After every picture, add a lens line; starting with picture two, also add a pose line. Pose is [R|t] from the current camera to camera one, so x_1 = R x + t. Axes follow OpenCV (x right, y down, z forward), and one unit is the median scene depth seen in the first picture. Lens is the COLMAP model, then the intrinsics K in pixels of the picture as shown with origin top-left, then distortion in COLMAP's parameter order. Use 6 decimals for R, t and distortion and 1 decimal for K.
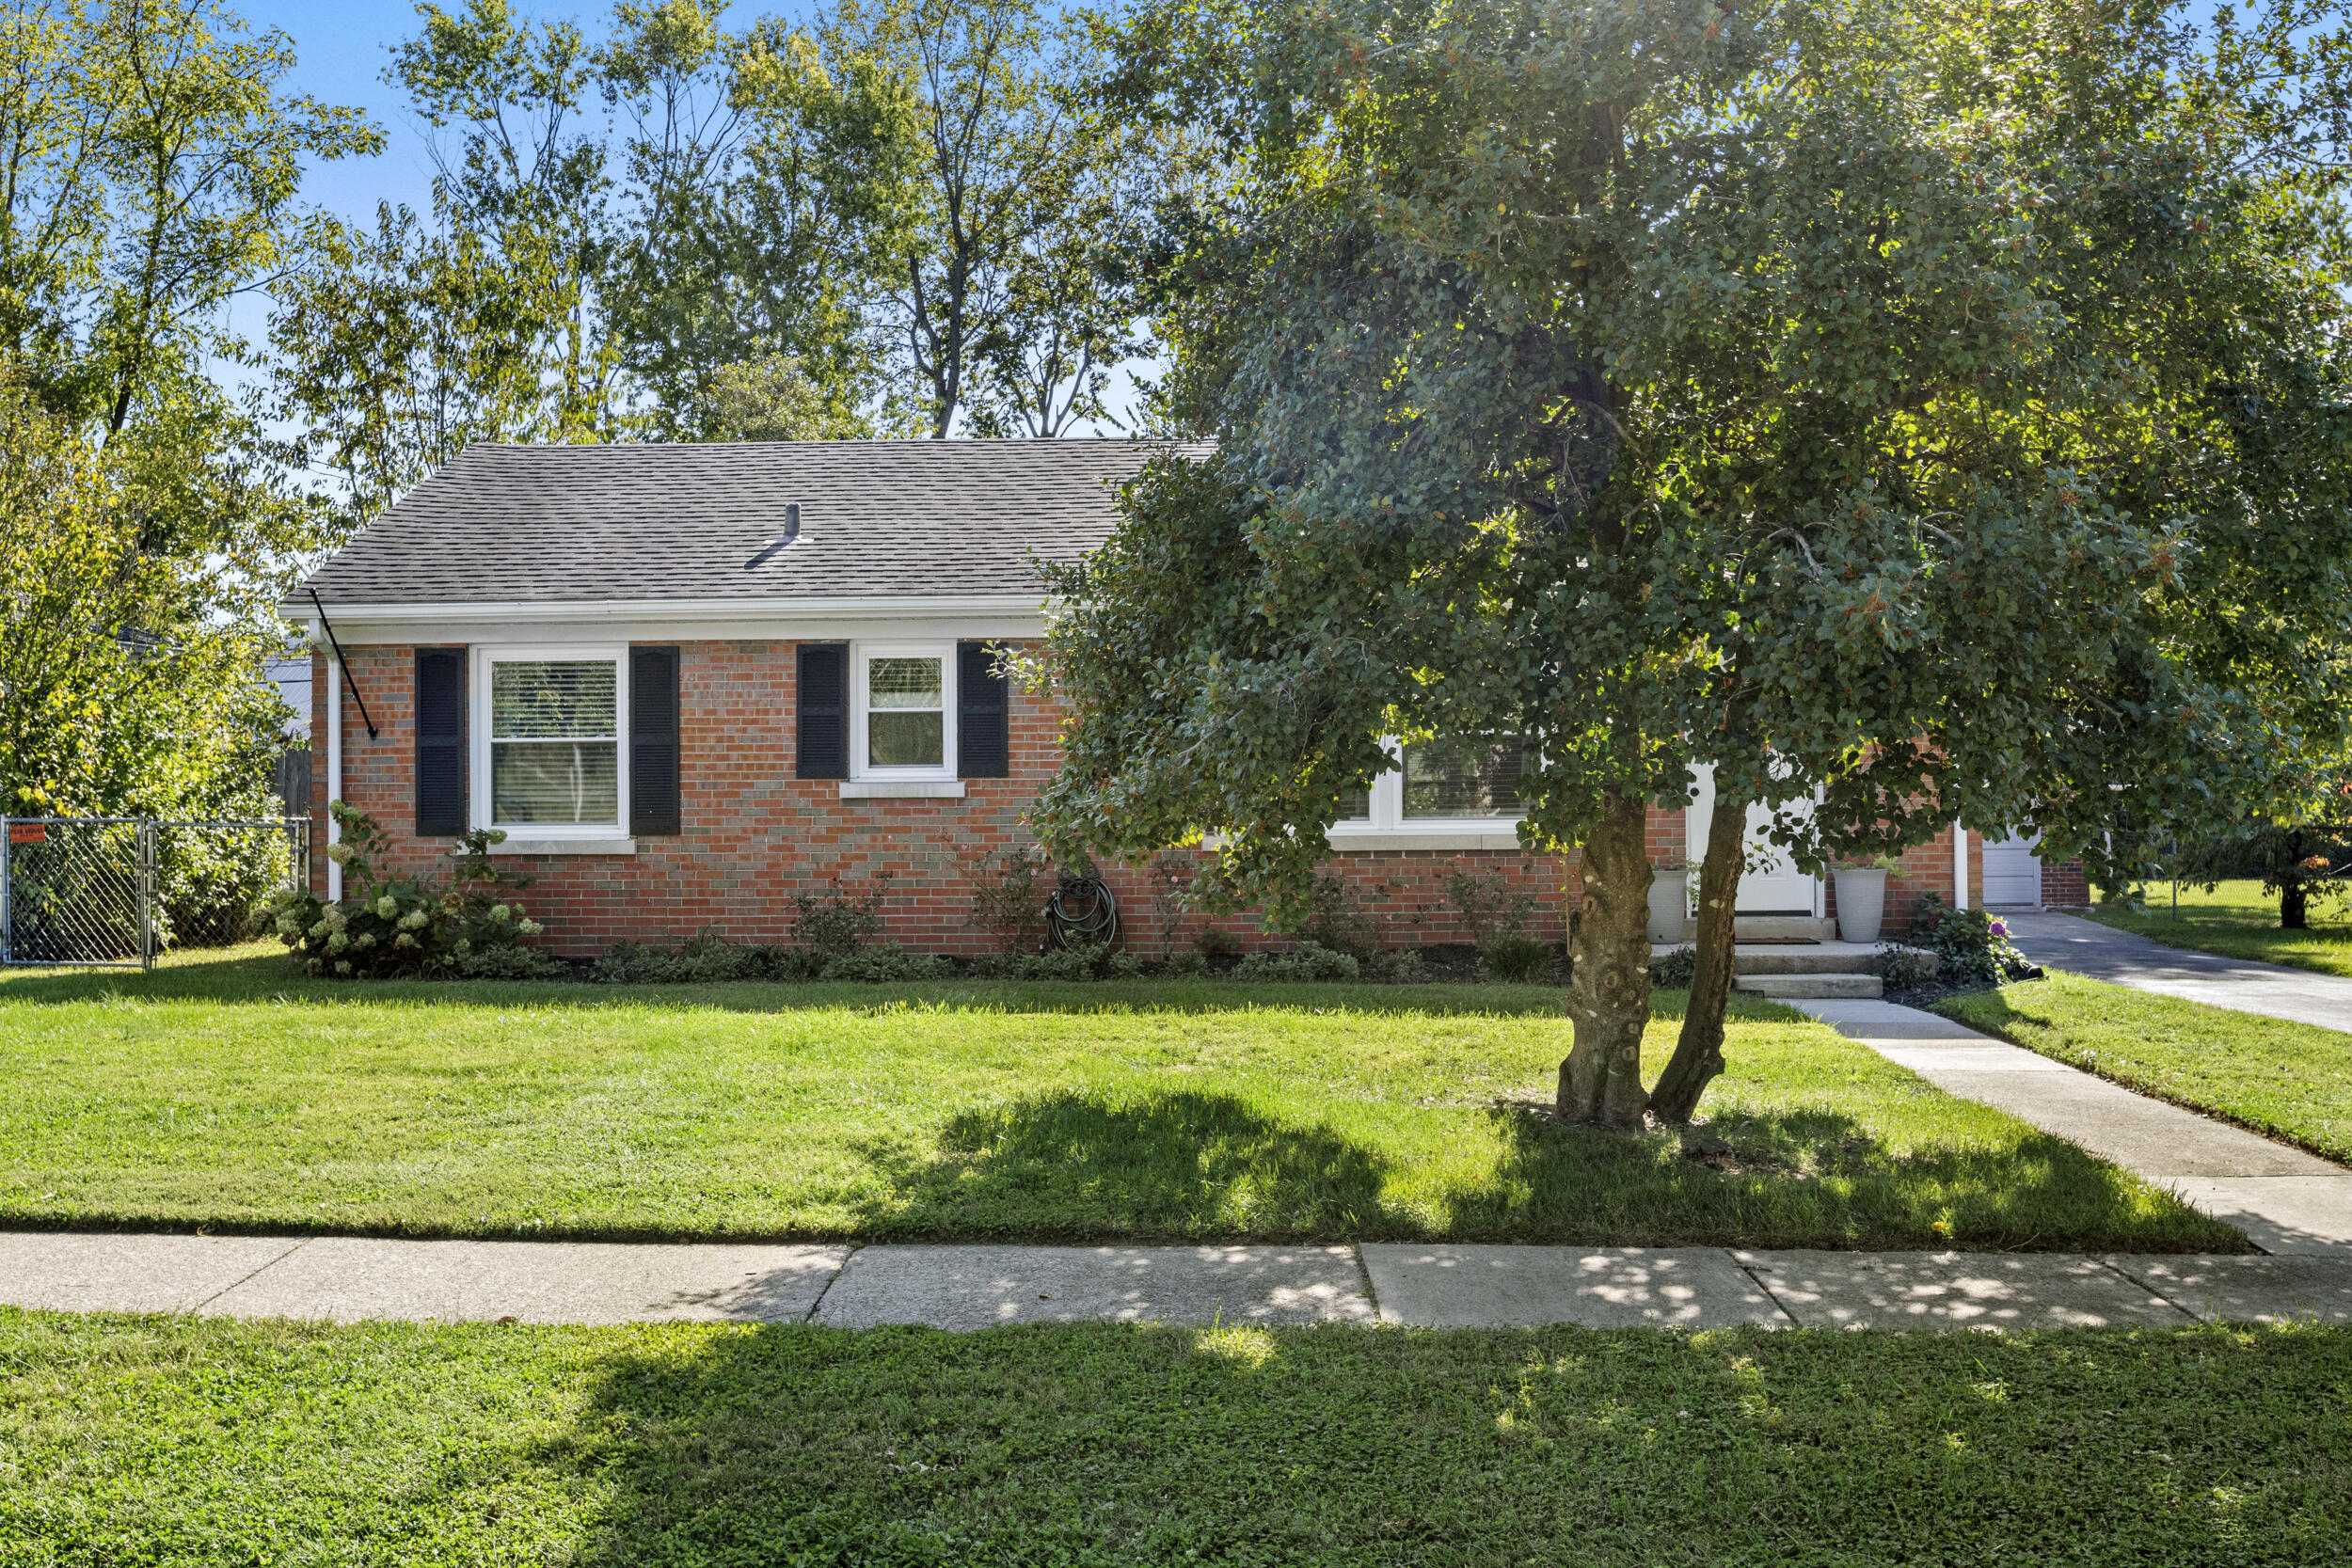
lens RADIAL K [[2246.5, 0, 1176.0], [0, 2246.5, 784.0], [0, 0, 1]] dist [-0.059698, 0.008556]
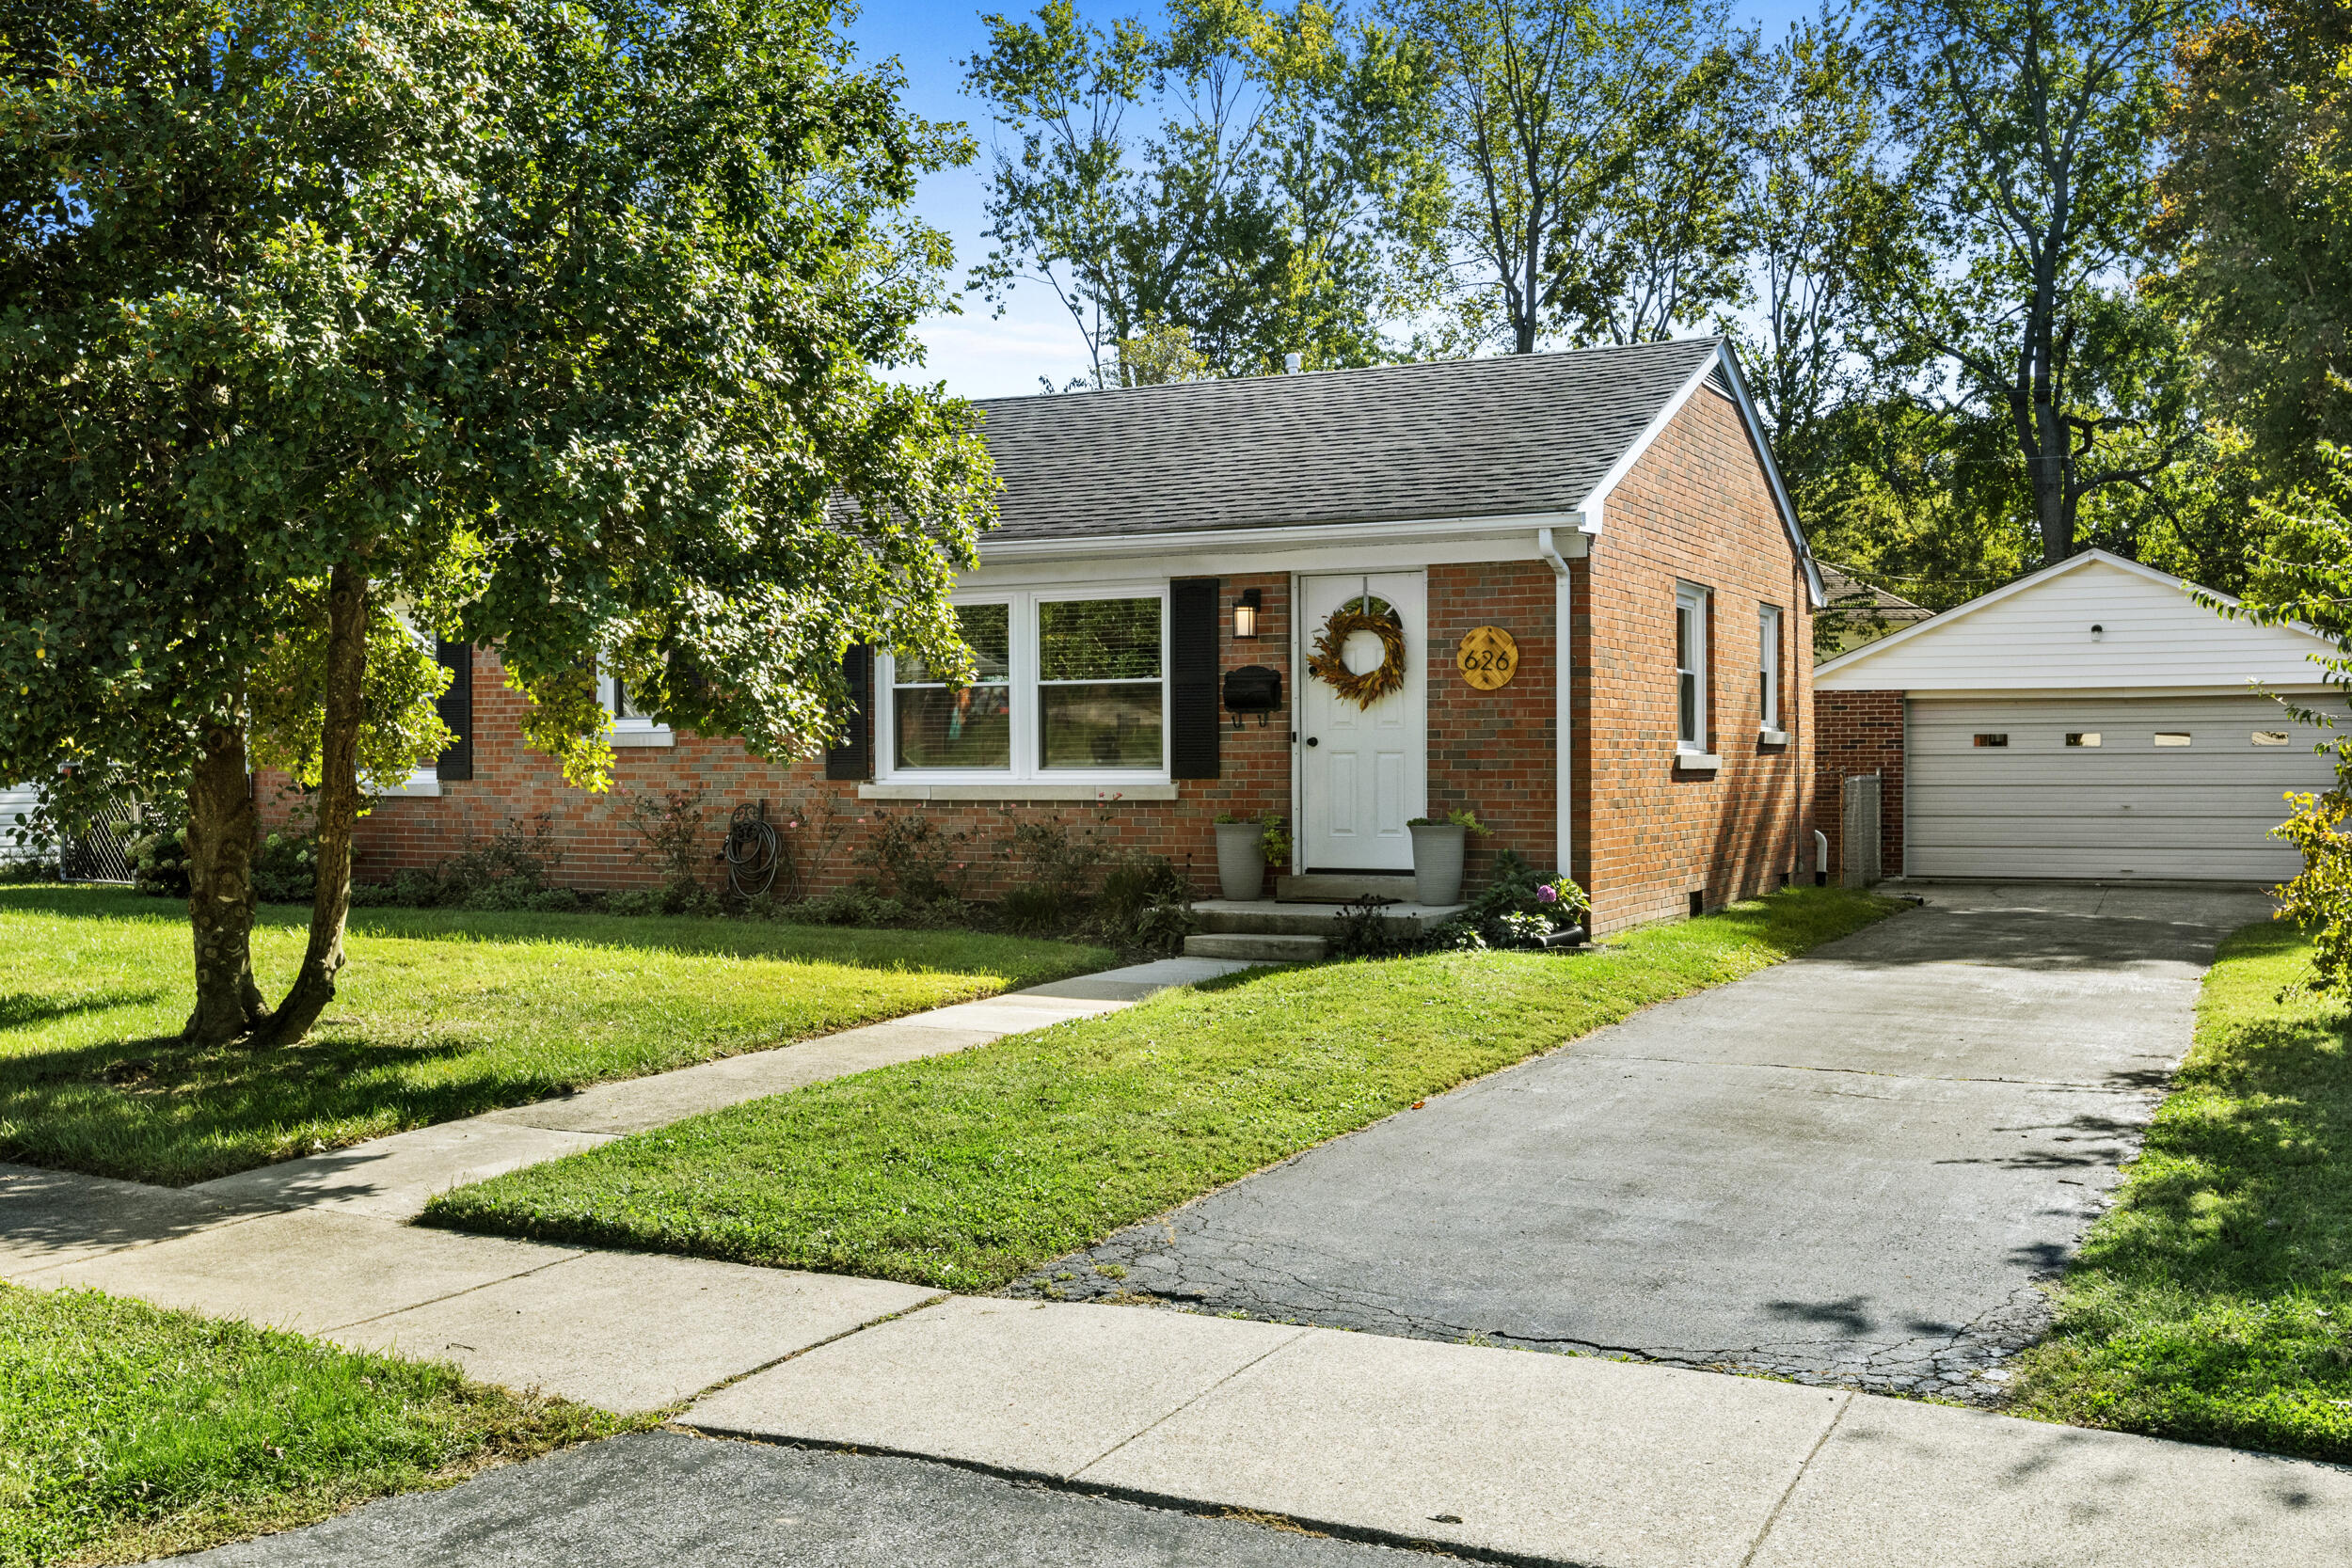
lens RADIAL K [[2246.5, 0, 1176.0], [0, 2246.5, 784.0], [0, 0, 1]] dist [-0.059698, 0.008556]
pose [[0.922230, 0.007847, -0.386561, 0.267784], [-0.001701, 0.999867, 0.016237, 0.003011], [0.386637, -0.014317, 0.922121, 0.053098]]
